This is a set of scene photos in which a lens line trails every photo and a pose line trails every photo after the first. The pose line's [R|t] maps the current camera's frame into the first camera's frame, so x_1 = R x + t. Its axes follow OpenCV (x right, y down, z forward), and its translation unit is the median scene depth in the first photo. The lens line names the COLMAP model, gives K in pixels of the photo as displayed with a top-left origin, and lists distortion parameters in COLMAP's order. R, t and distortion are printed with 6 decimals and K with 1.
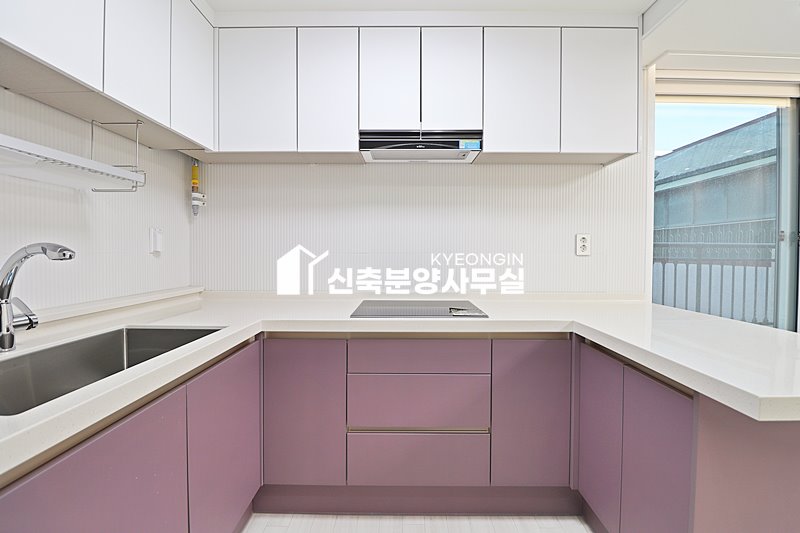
lens RADIAL K [[372.5, 0, 401.8], [0, 372.5, 259.2], [0, 0, 1]] dist [0.000157, -0.012642]
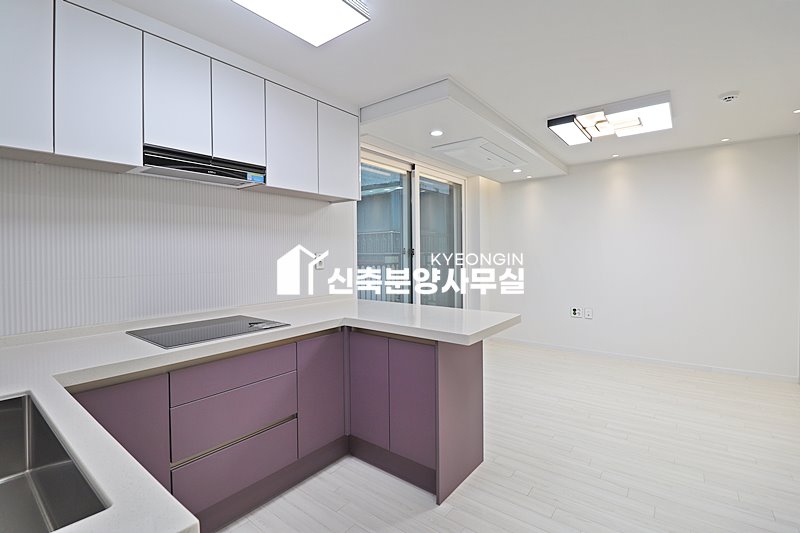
lens RADIAL K [[370.1, 0, 399.8], [0, 370.1, 256.5], [0, 0, 1]] dist [-0.000732, -0.011759]
pose [[0.609627, -0.017060, 0.792505, -0.450293], [0.027497, 0.999622, 0.000367, -0.054270], [-0.792211, 0.021568, 0.609866, -0.036290]]
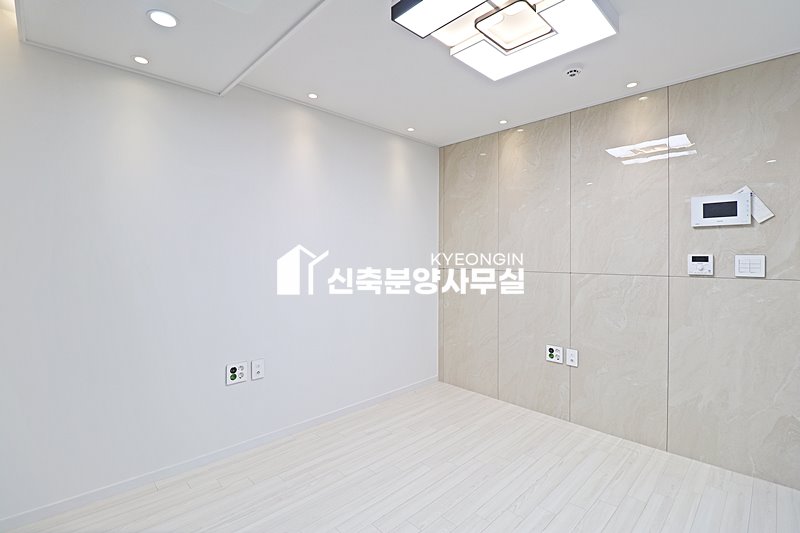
lens RADIAL K [[370.1, 0, 399.8], [0, 370.1, 256.5], [0, 0, 1]] dist [-0.000732, -0.011759]
pose [[-0.697856, -0.005161, 0.716219, 0.963129], [0.009156, 0.999828, 0.016125, -0.060937], [-0.716180, 0.017811, -0.697689, 1.035803]]
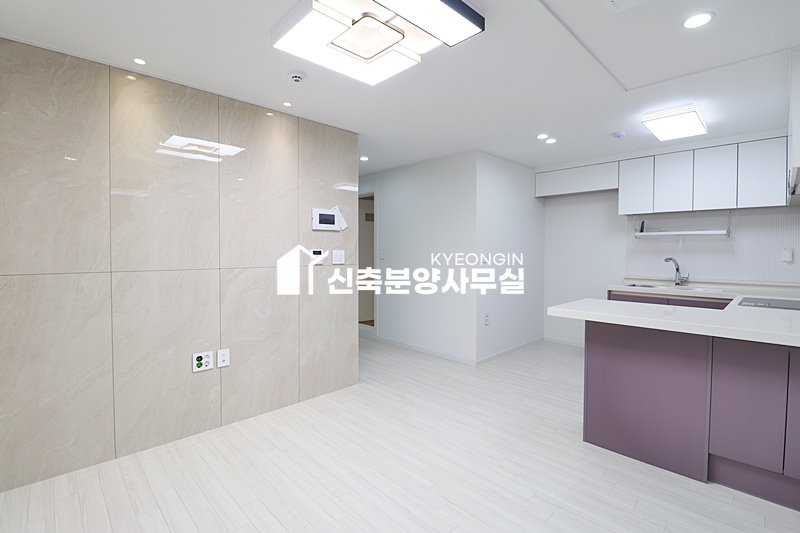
lens RADIAL K [[372.5, 0, 401.8], [0, 372.5, 259.2], [0, 0, 1]] dist [0.000157, -0.012642]
pose [[-0.715047, 0.011683, -0.698978, 2.053133], [-0.017150, 0.999266, 0.034247, -0.059936], [0.698866, 0.036476, -0.714322, 0.982772]]
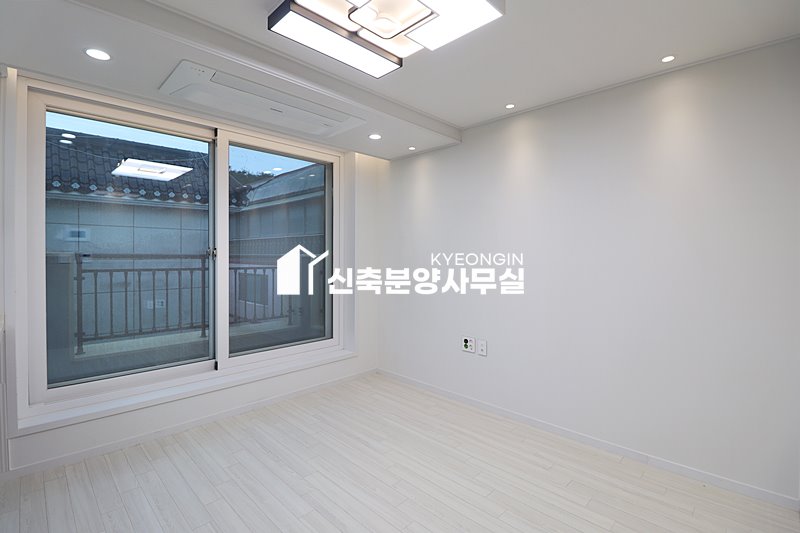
lens RADIAL K [[372.5, 0, 401.8], [0, 372.5, 259.2], [0, 0, 1]] dist [0.000157, -0.012642]
pose [[0.699780, -0.007194, 0.714322, 0.819149], [0.011650, 0.999931, -0.001343, -0.038640], [-0.714263, 0.009262, 0.699816, -0.440338]]
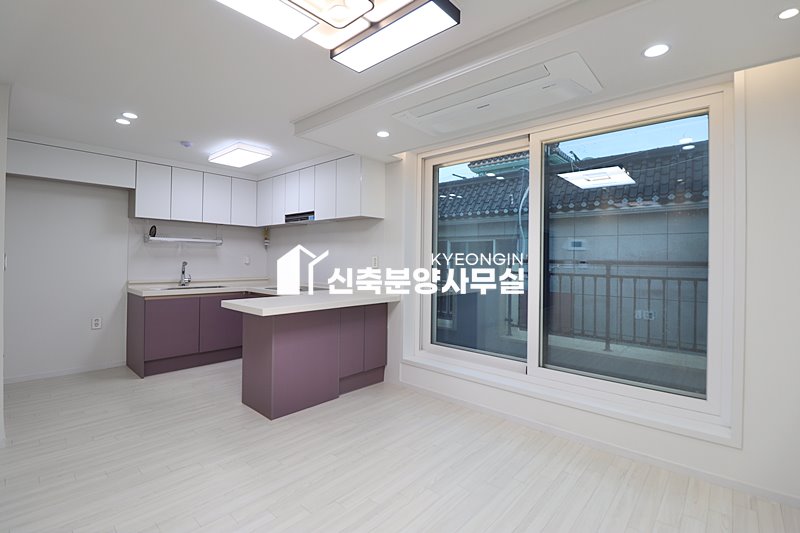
lens RADIAL K [[367.2, 0, 400.6], [0, 367.2, 257.7], [0, 0, 1]] dist [0.002103, -0.011381]
pose [[0.747411, 0.002050, -0.664359, 2.075761], [-0.022935, 0.999479, -0.022718, -0.026007], [0.663966, 0.032216, 0.747069, -0.300610]]
